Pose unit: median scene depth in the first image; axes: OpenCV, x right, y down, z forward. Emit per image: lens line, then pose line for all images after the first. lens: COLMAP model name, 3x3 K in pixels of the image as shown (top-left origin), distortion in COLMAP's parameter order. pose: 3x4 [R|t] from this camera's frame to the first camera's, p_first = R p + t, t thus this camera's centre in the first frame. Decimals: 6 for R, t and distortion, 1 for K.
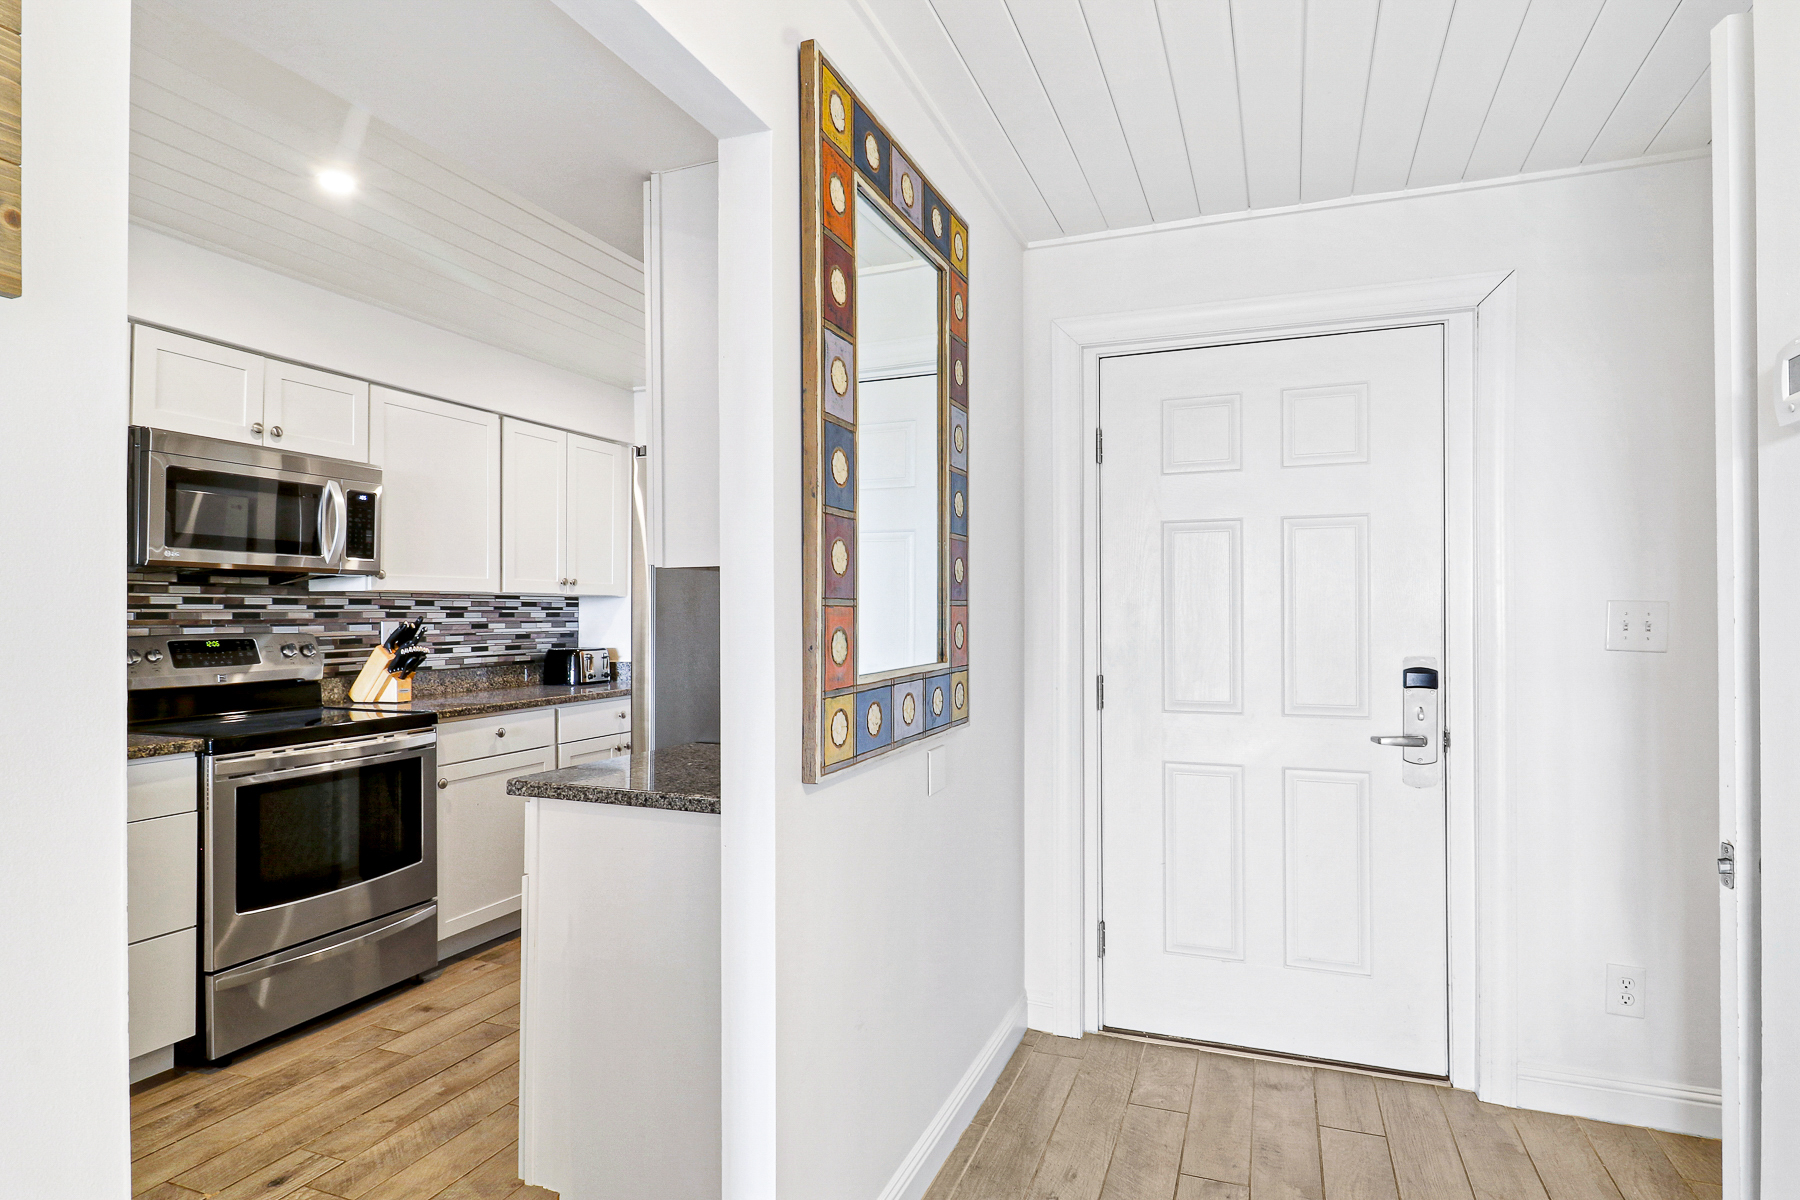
lens RADIAL K [[955.2, 0, 929.8], [0, 955.2, 606.3], [0, 0, 1]] dist [-0.000524, -0.002365]
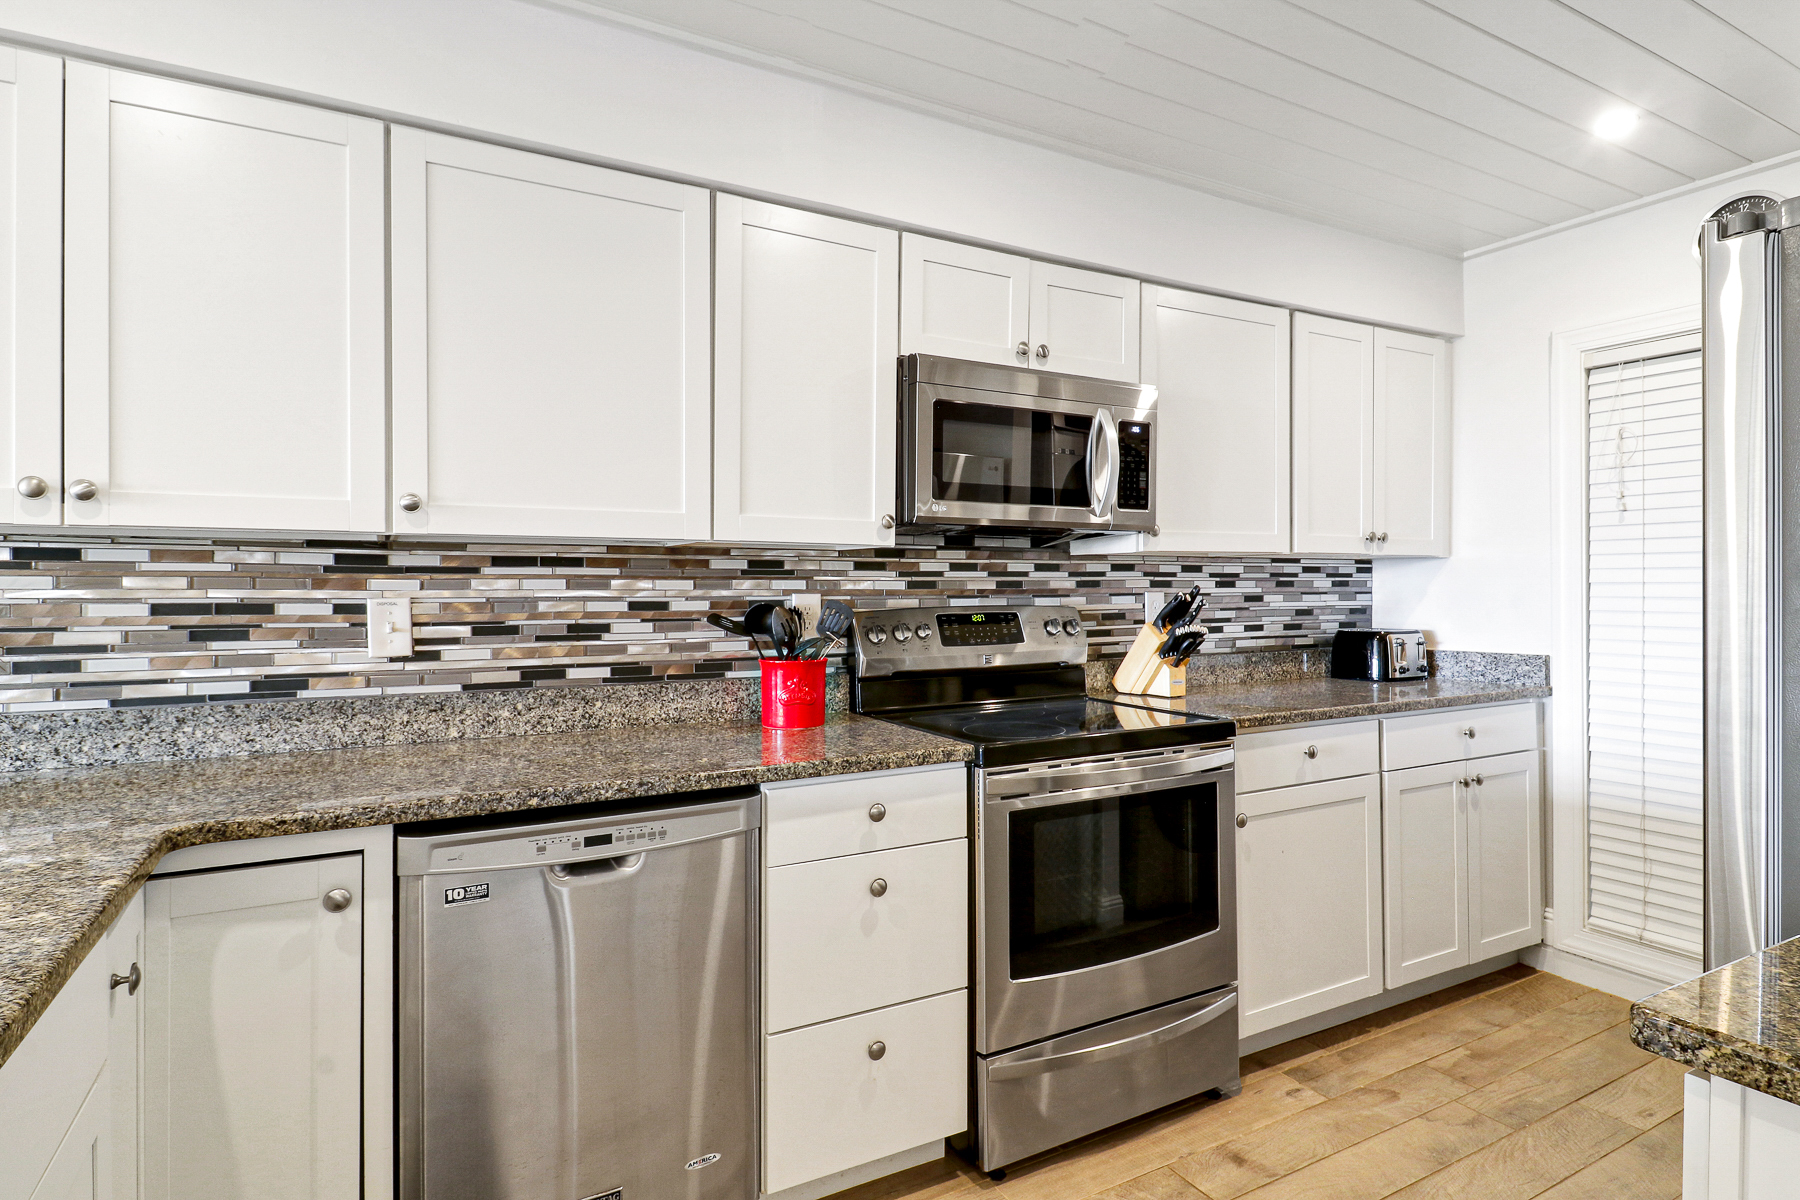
lens RADIAL K [[926.0, 0, 900.0], [0, 926.0, 600.0], [0, 0, 1]] dist [0.001818, 0.000232]
pose [[0.755987, 0.007887, -0.654539, -0.241603], [0.007479, 0.999758, 0.020685, 0.005459], [0.654544, -0.020533, 0.755745, 0.303406]]
